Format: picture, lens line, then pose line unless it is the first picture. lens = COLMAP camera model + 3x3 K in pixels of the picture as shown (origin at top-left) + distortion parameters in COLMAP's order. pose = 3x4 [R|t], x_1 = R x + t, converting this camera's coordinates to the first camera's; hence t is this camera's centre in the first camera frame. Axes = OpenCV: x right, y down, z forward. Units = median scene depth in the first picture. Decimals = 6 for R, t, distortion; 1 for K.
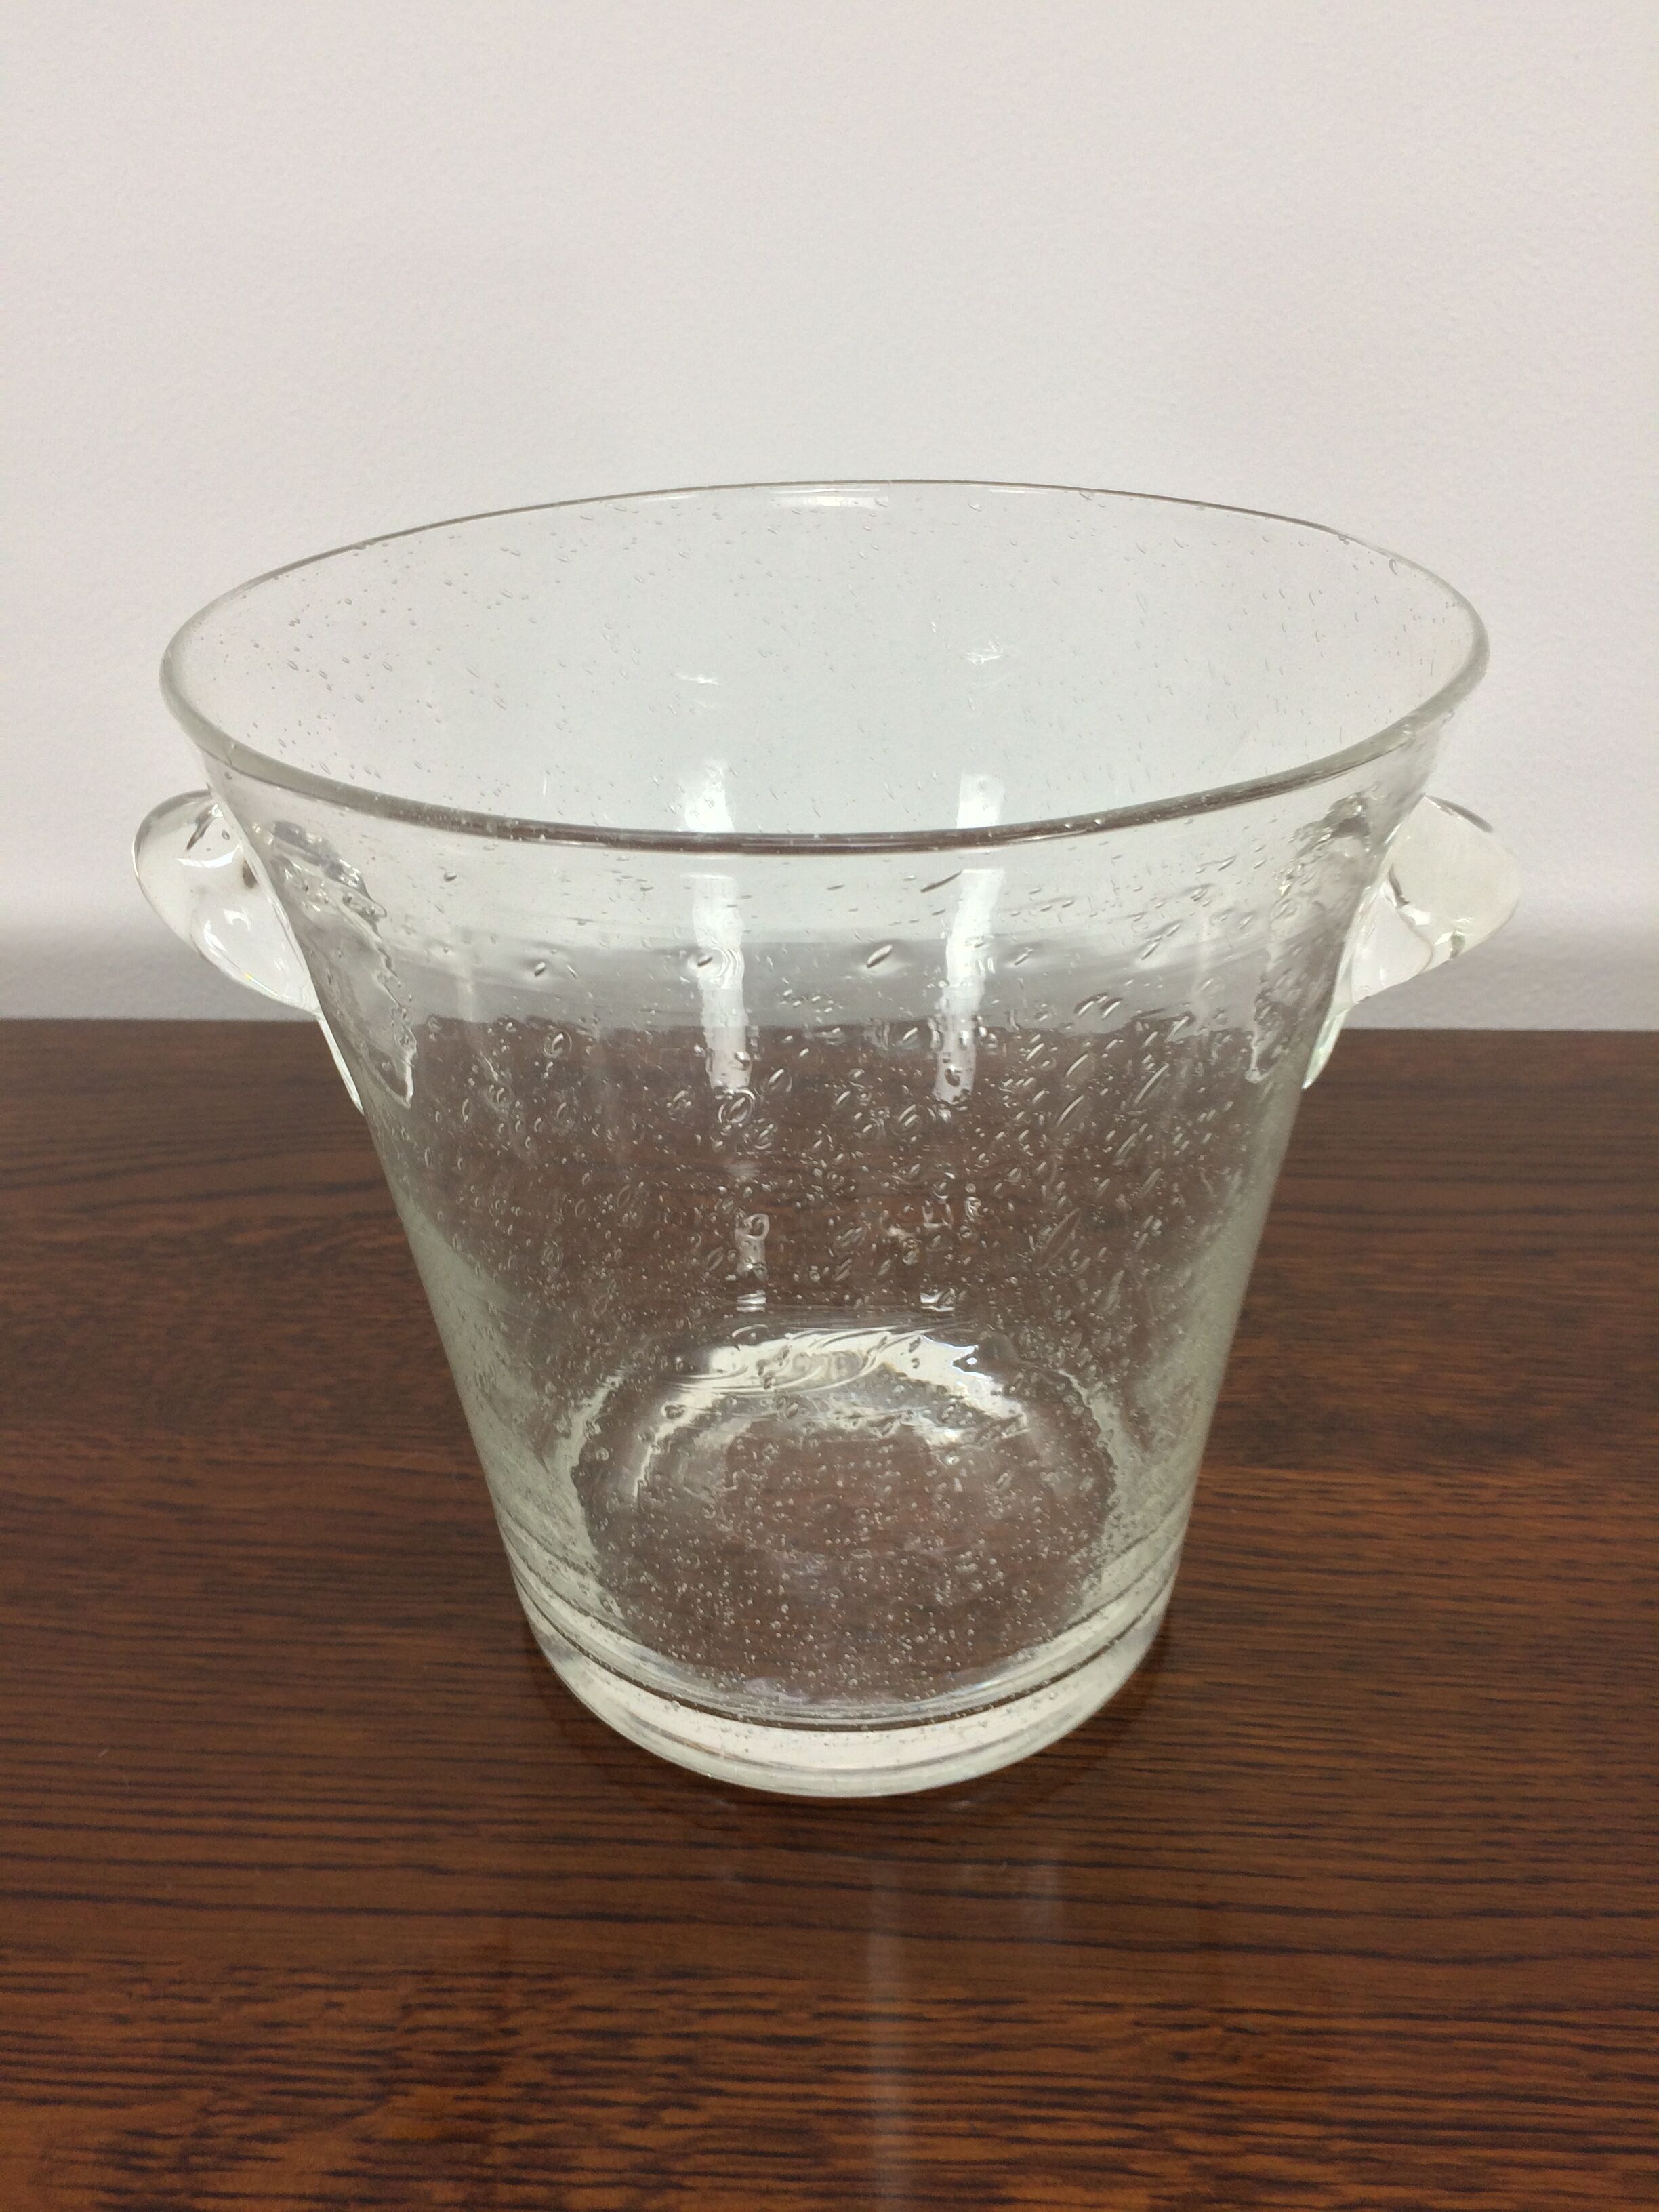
lens RADIAL K [[1889.1, 0, 846.0], [0, 1889.1, 1084.1], [0, 0, 1]] dist [0.090476, -0.120801]
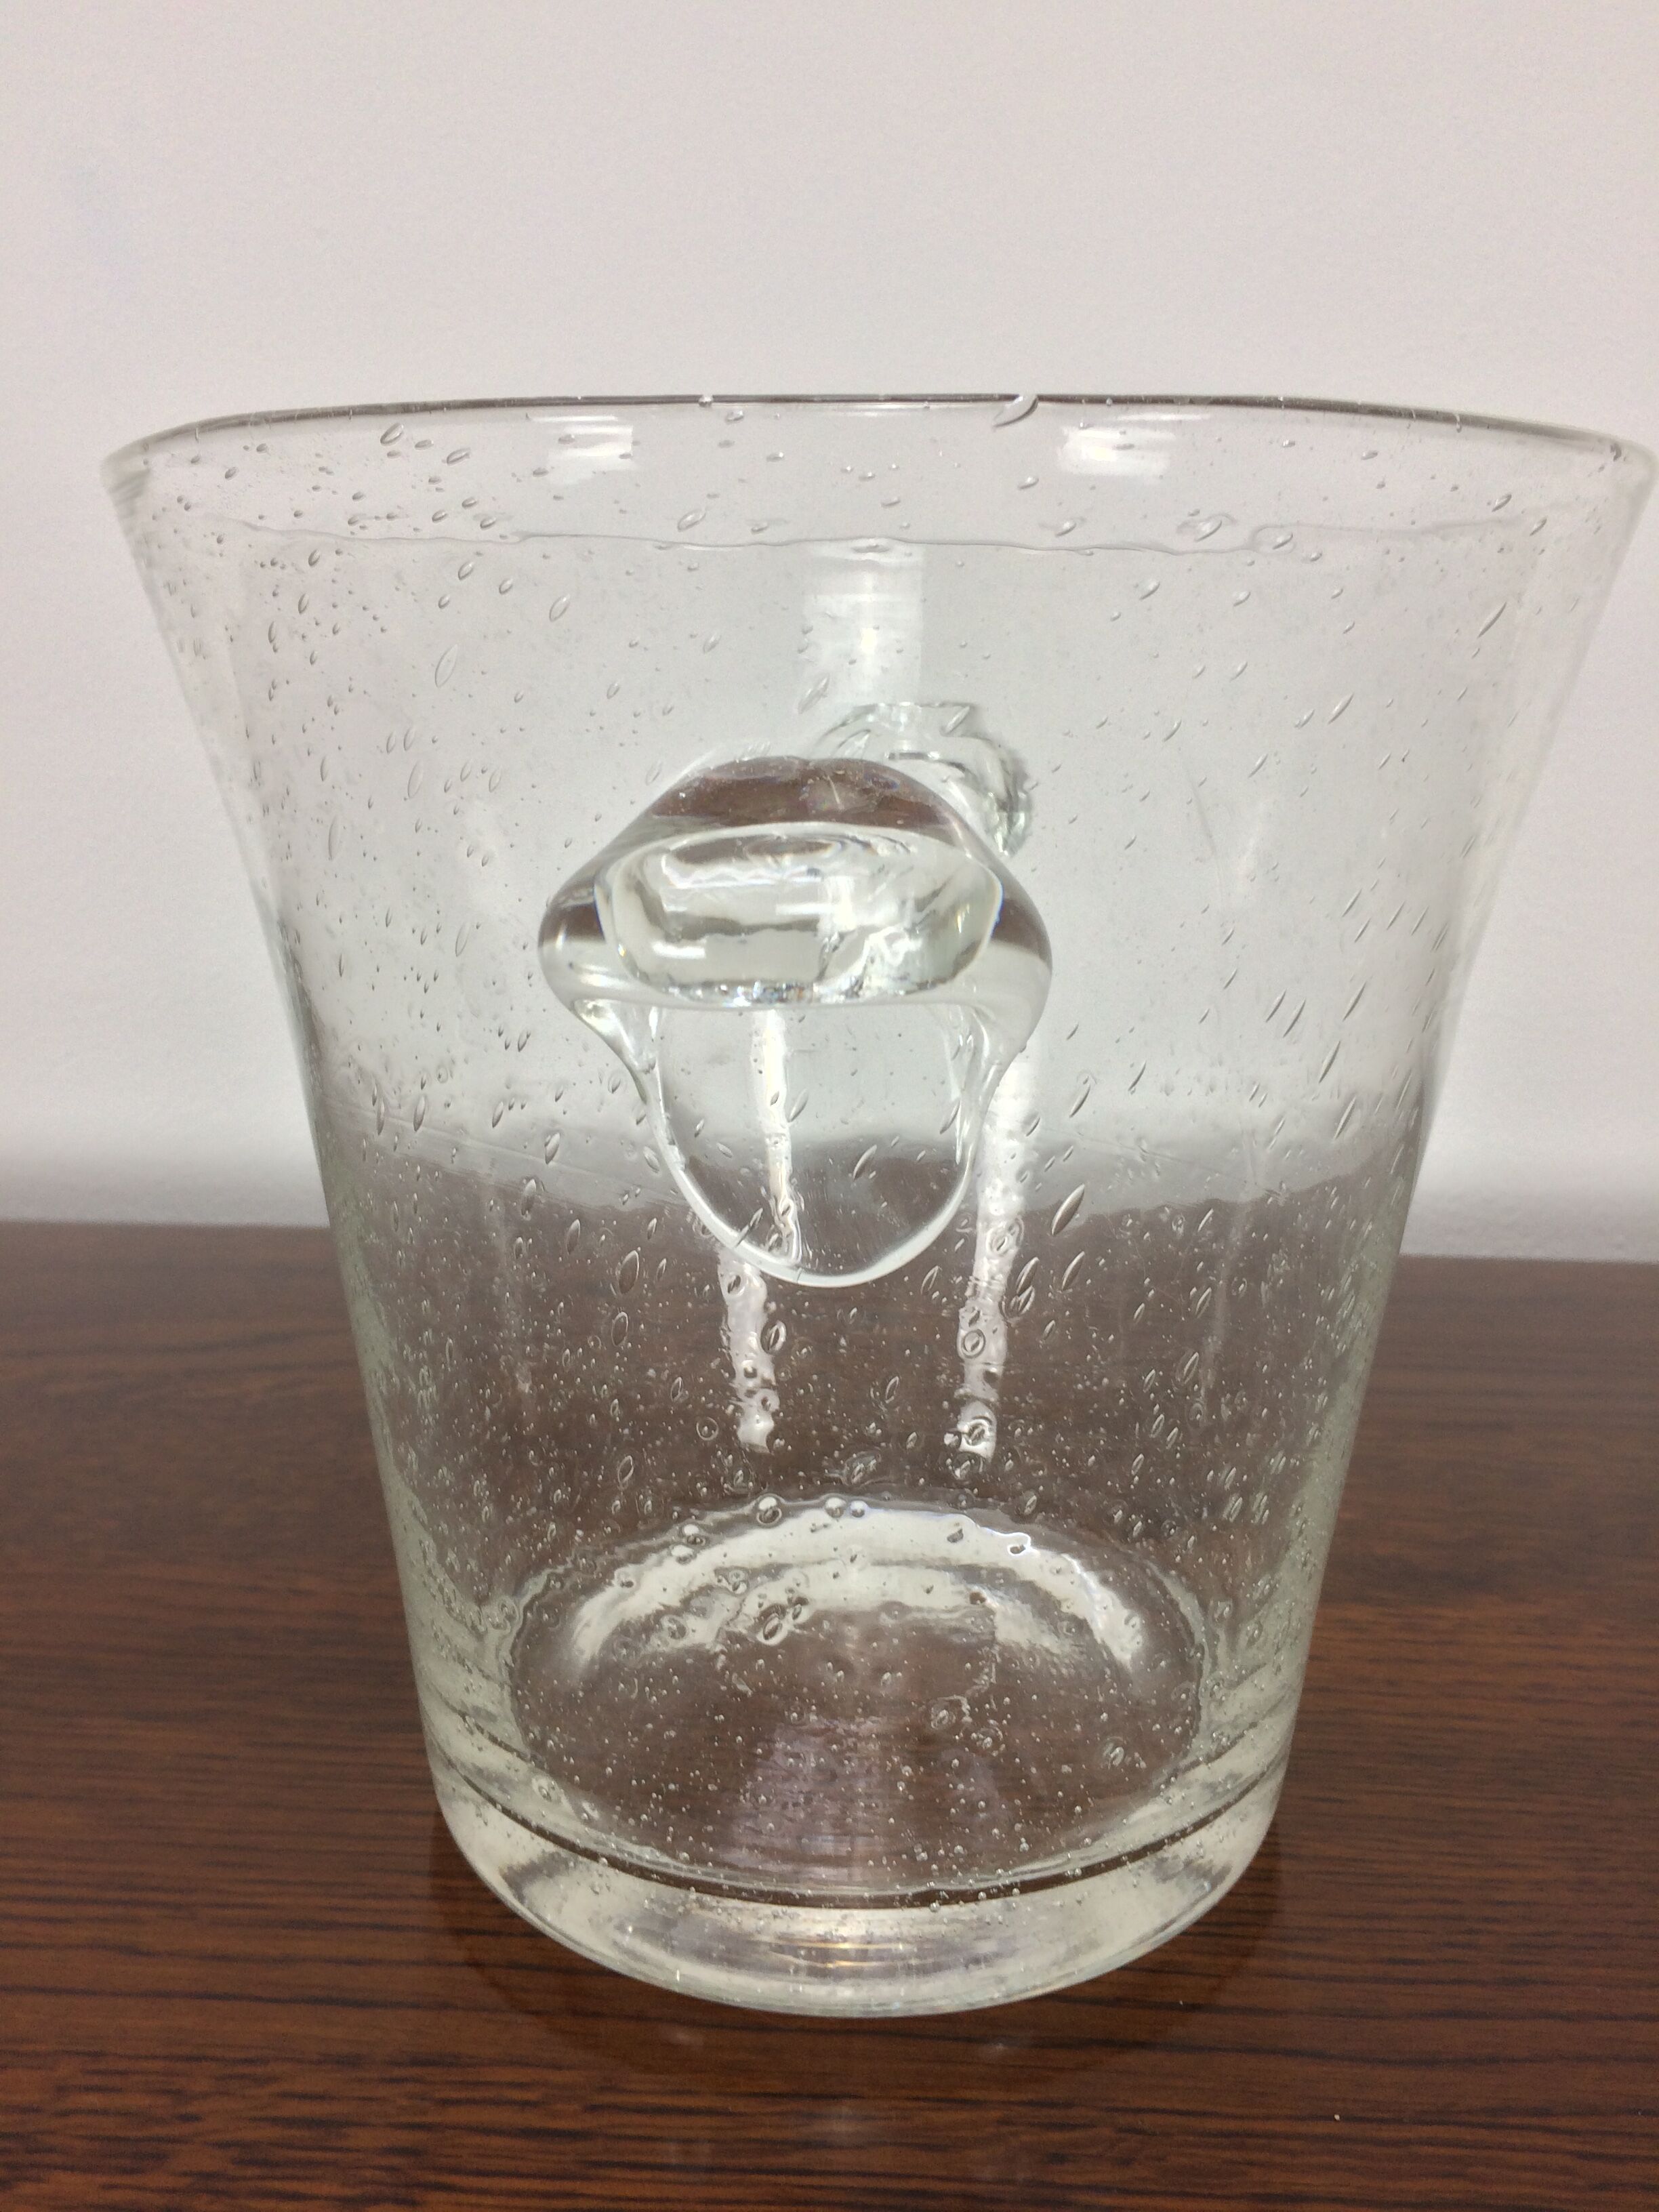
lens RADIAL K [[1889.1, 0, 838.2], [0, 1889.1, 1120.1], [0, 0, 1]] dist [0.090476, -0.120801]
pose [[0.999603, 0.027232, 0.007269, 0.063295], [-0.024565, 0.968184, -0.249032, 0.270081], [-0.013819, 0.248754, 0.968468, 0.139828]]
